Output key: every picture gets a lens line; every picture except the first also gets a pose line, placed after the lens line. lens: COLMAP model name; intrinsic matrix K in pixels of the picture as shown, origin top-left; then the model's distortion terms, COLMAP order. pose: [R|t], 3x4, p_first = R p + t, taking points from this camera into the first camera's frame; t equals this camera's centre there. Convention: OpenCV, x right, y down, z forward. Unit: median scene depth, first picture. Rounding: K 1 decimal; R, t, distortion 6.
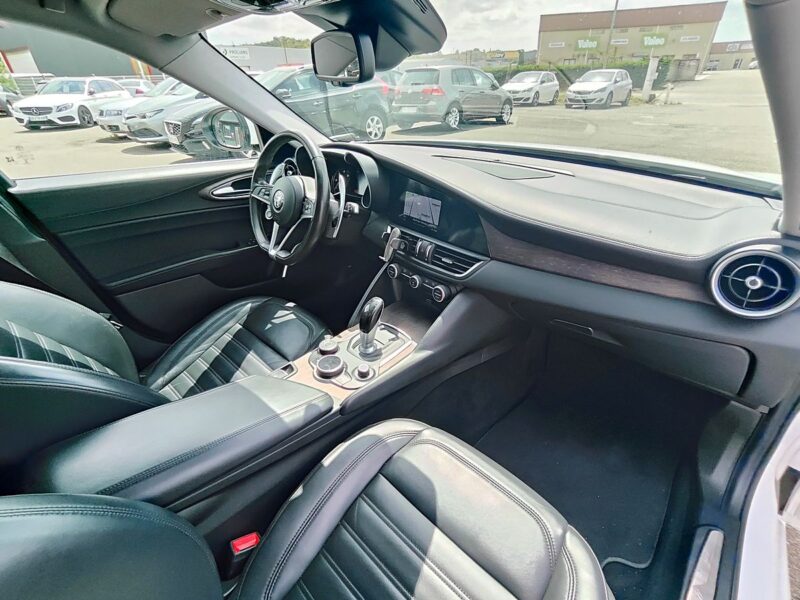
lens RADIAL K [[370.9, 0, 409.6], [0, 370.9, 300.5], [0, 0, 1]] dist [-0.000005, 0.000766]
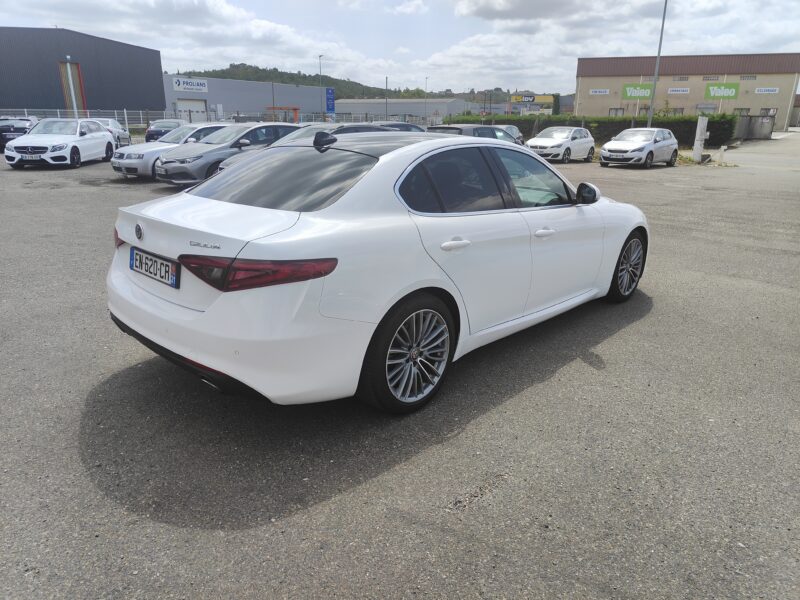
lens RADIAL K [[567.7, 0, 394.1], [0, 567.7, 291.4], [0, 0, 1]] dist [0.021323, -0.003440]
pose [[0.999267, 0.036845, -0.010344, -0.037272], [-0.038256, 0.969037, -0.243932, 0.106370], [0.001036, 0.244149, 0.969737, -0.218107]]
